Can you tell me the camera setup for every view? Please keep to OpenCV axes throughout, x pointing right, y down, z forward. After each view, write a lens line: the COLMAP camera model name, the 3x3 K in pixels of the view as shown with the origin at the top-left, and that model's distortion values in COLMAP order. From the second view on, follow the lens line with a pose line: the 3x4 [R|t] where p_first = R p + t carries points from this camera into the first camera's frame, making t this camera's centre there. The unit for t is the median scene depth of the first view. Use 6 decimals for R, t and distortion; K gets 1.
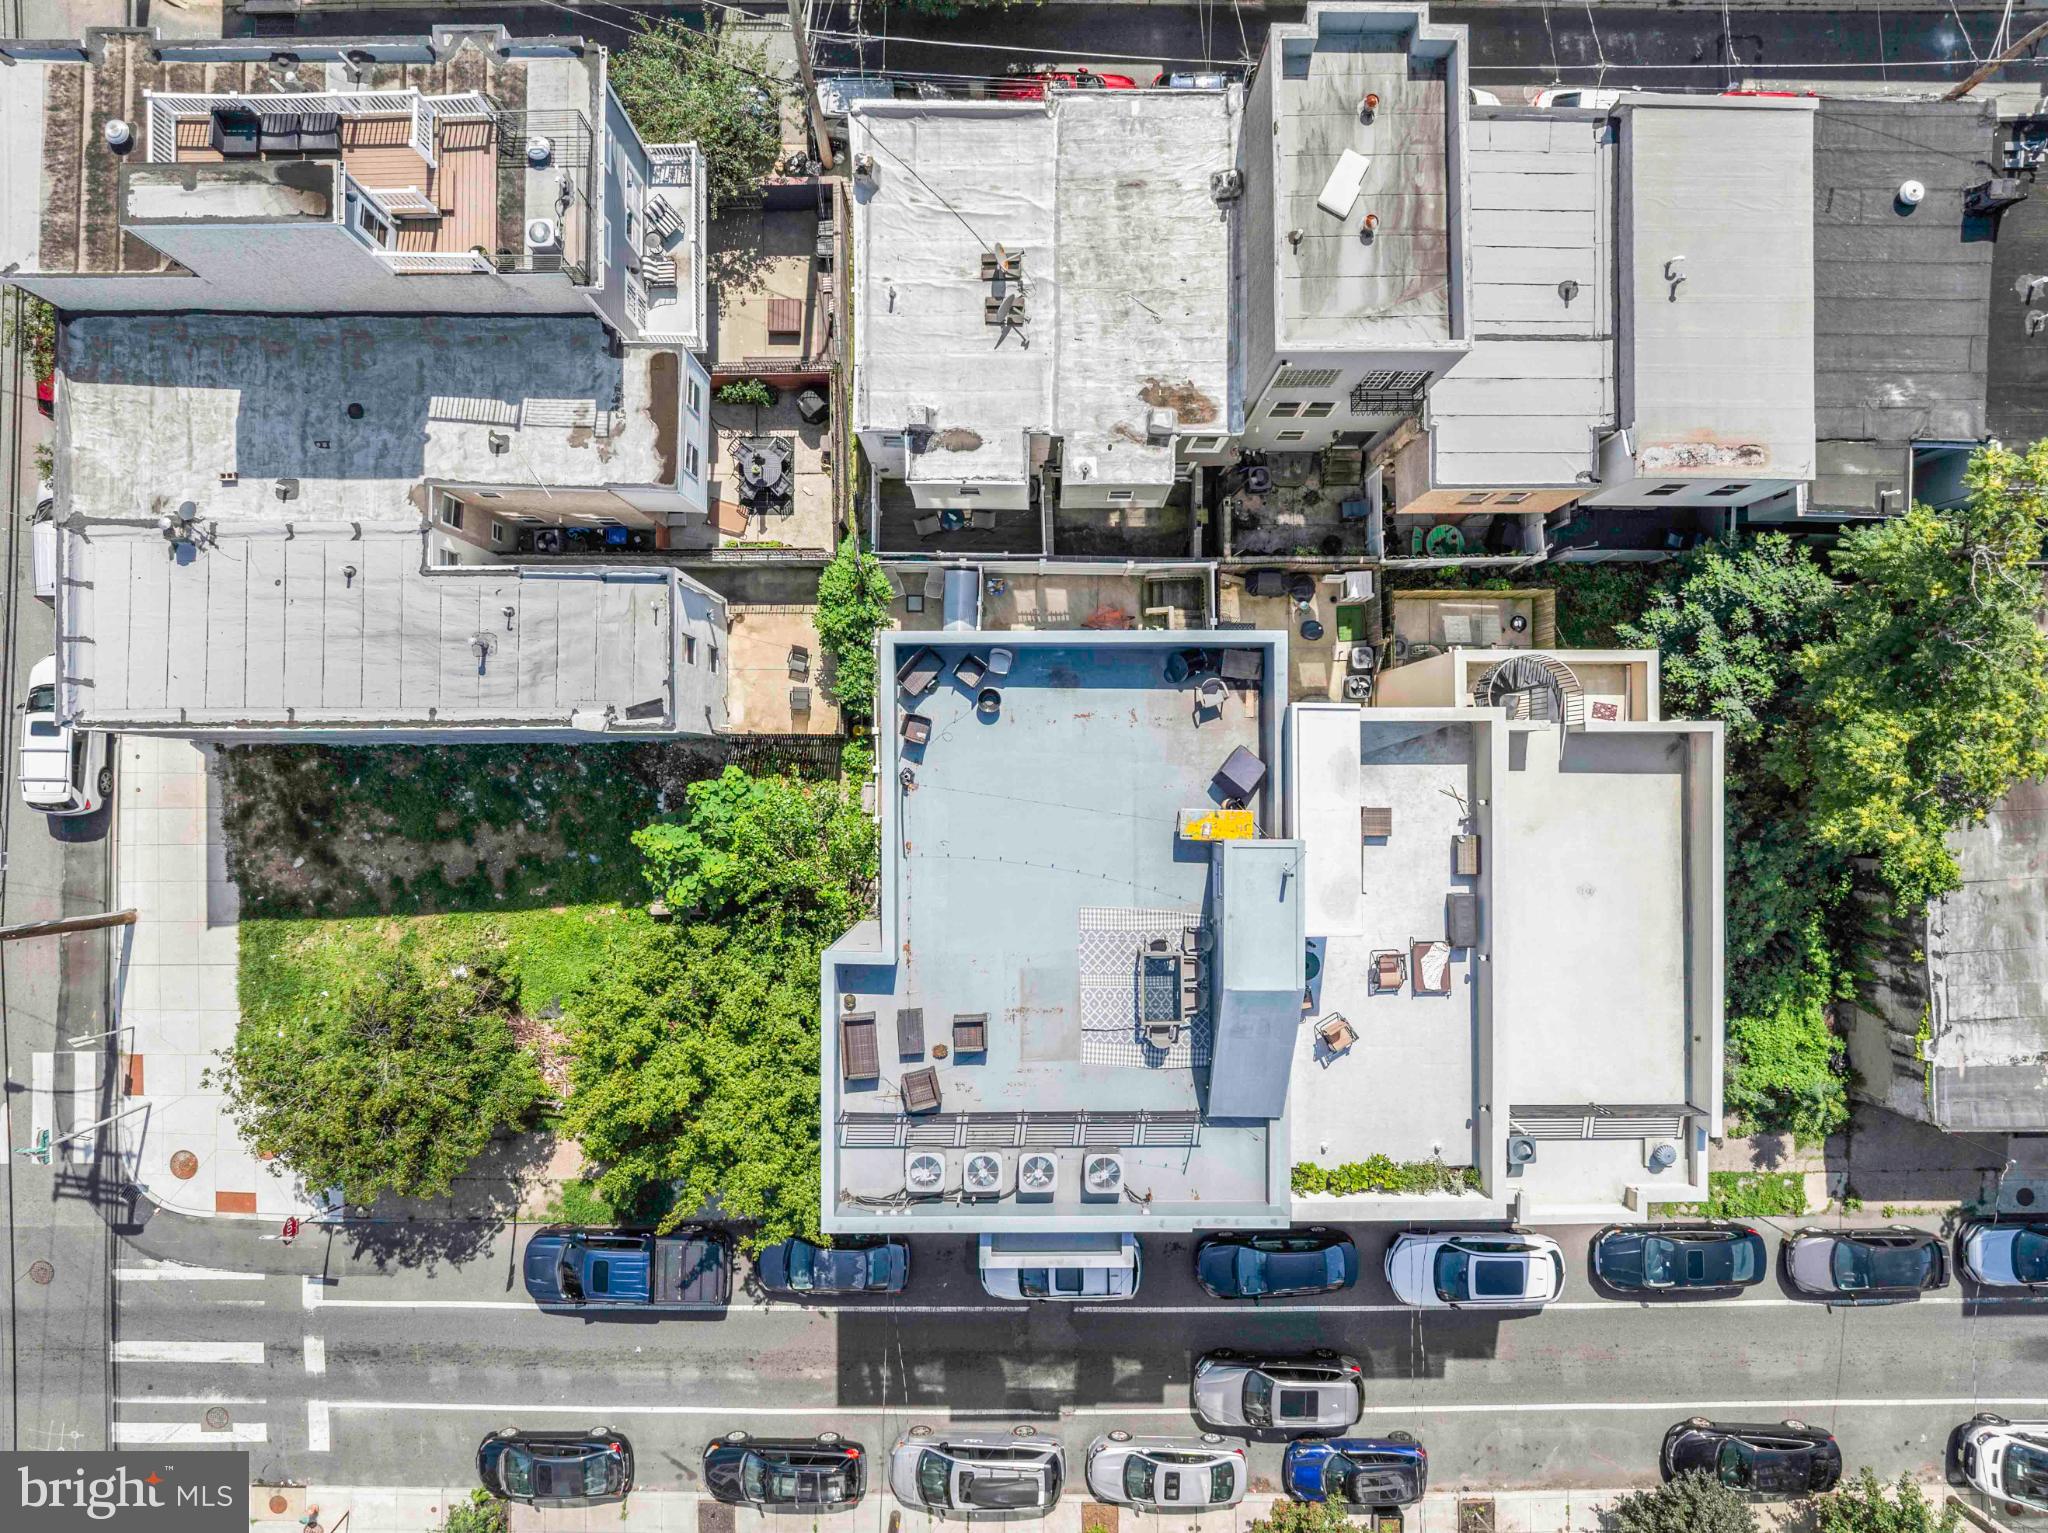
lens RADIAL K [[1430.2, 0, 1013.6], [0, 1430.2, 765.8], [0, 0, 1]] dist [-0.039598, -0.002429]
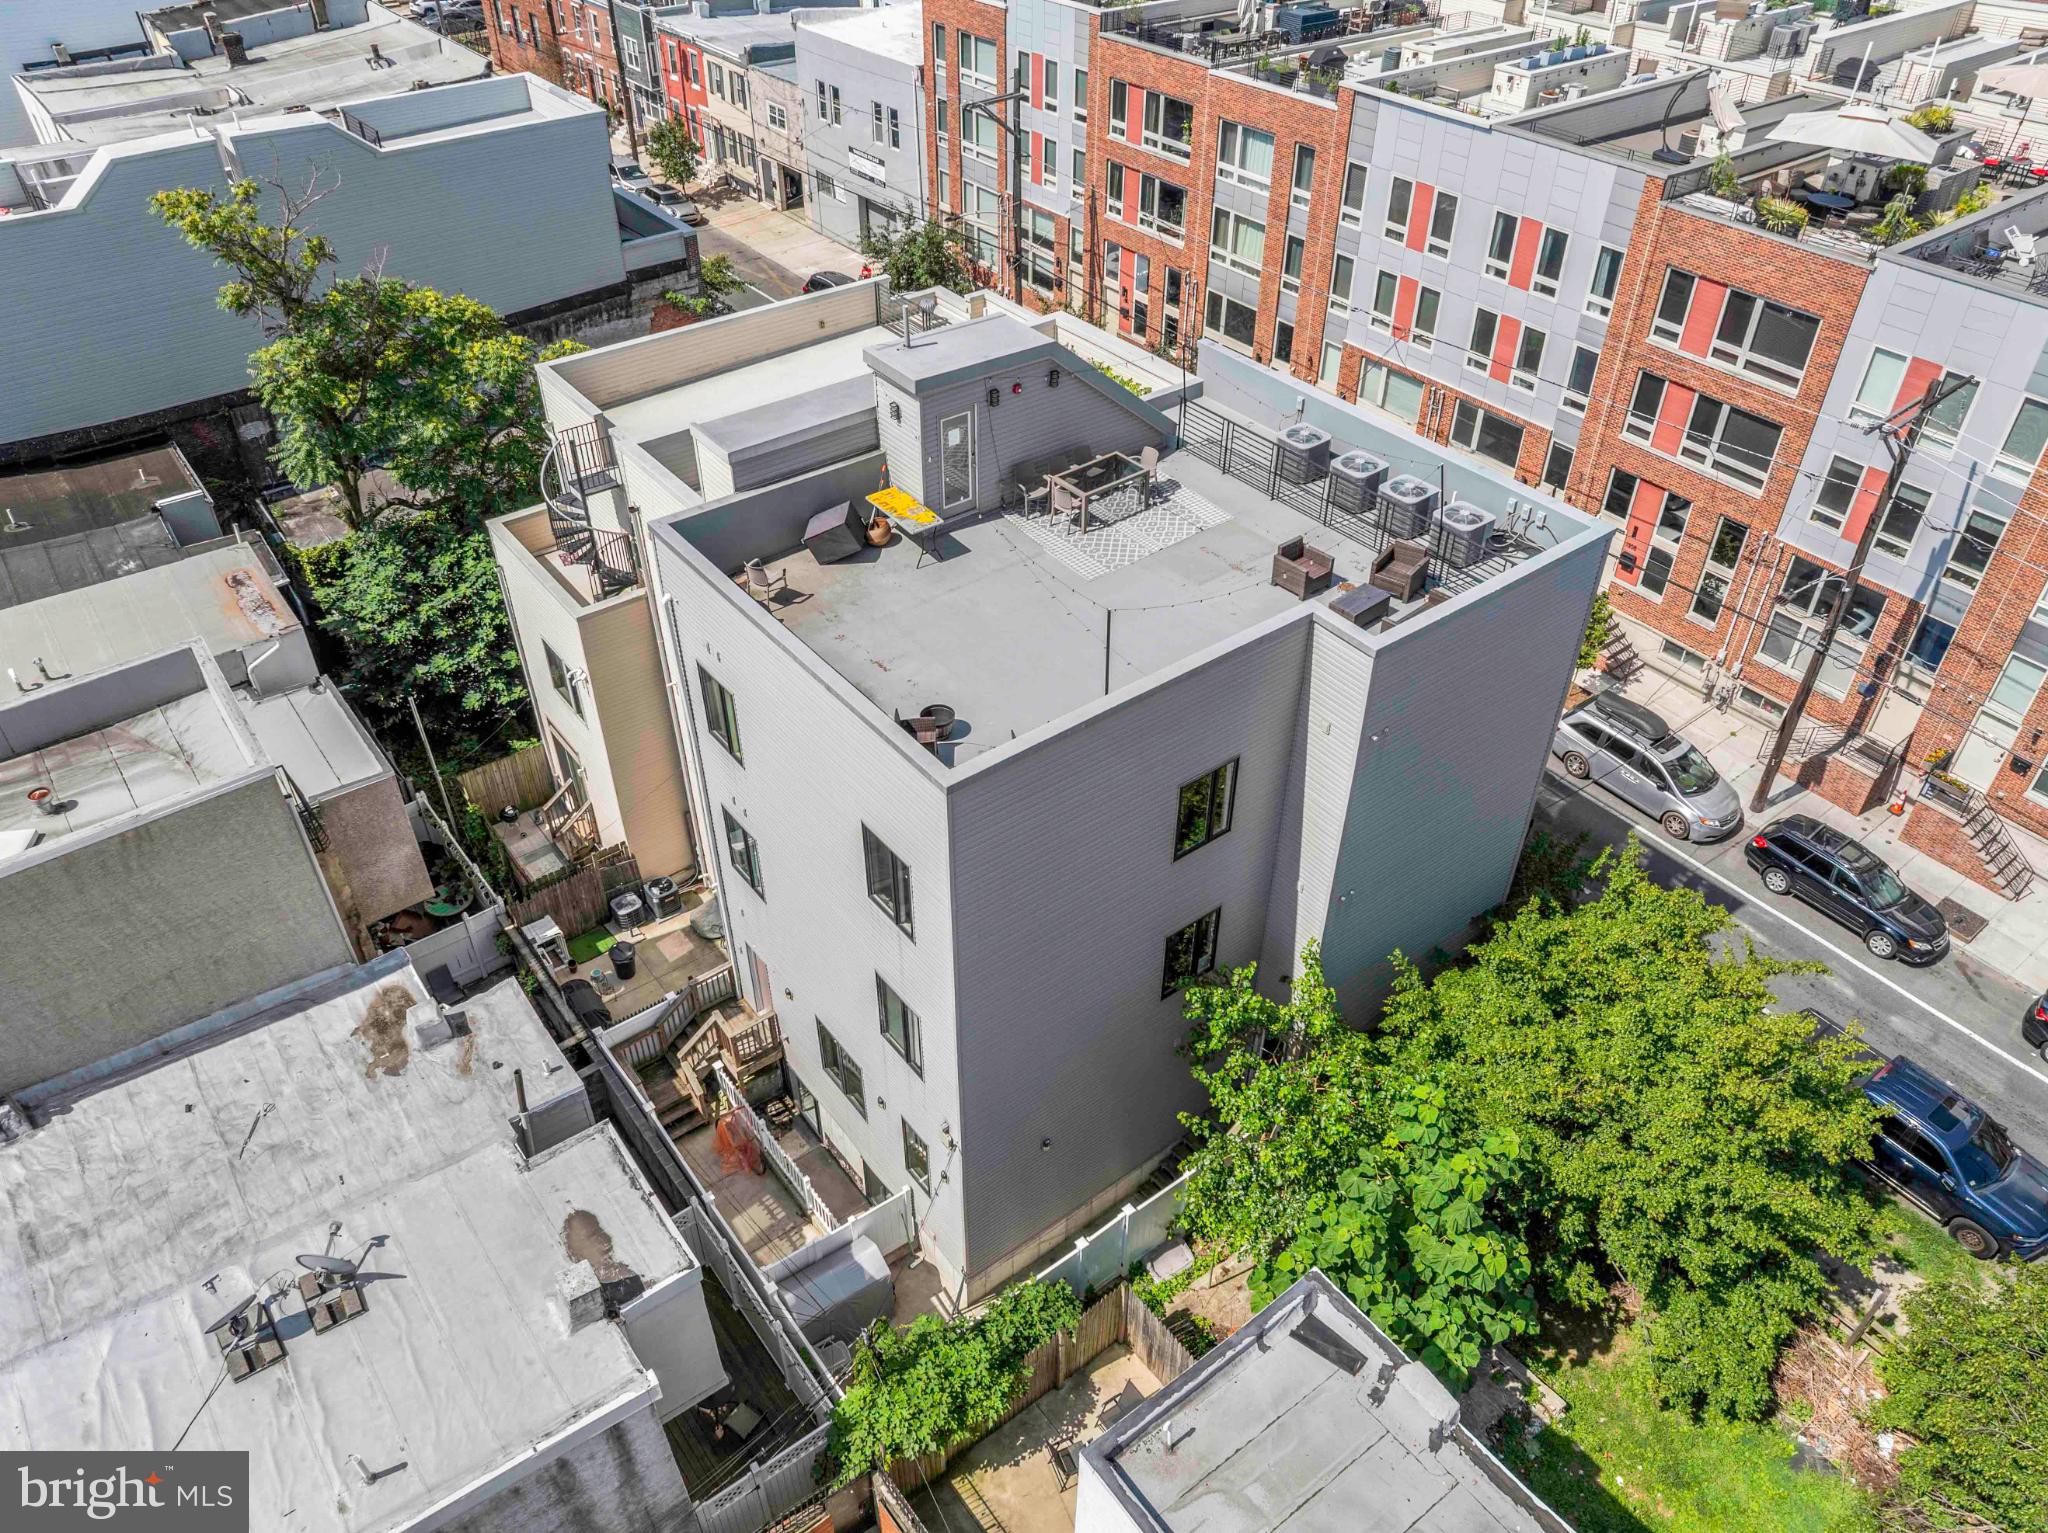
lens RADIAL K [[1430.2, 0, 1015.2], [0, 1430.2, 764.0], [0, 0, 1]] dist [-0.039598, -0.002429]
pose [[-0.606648, -0.497827, 0.619795, -0.398088], [0.794969, -0.378682, 0.473945, -0.290381], [-0.001237, 0.780236, 0.625484, 0.505306]]
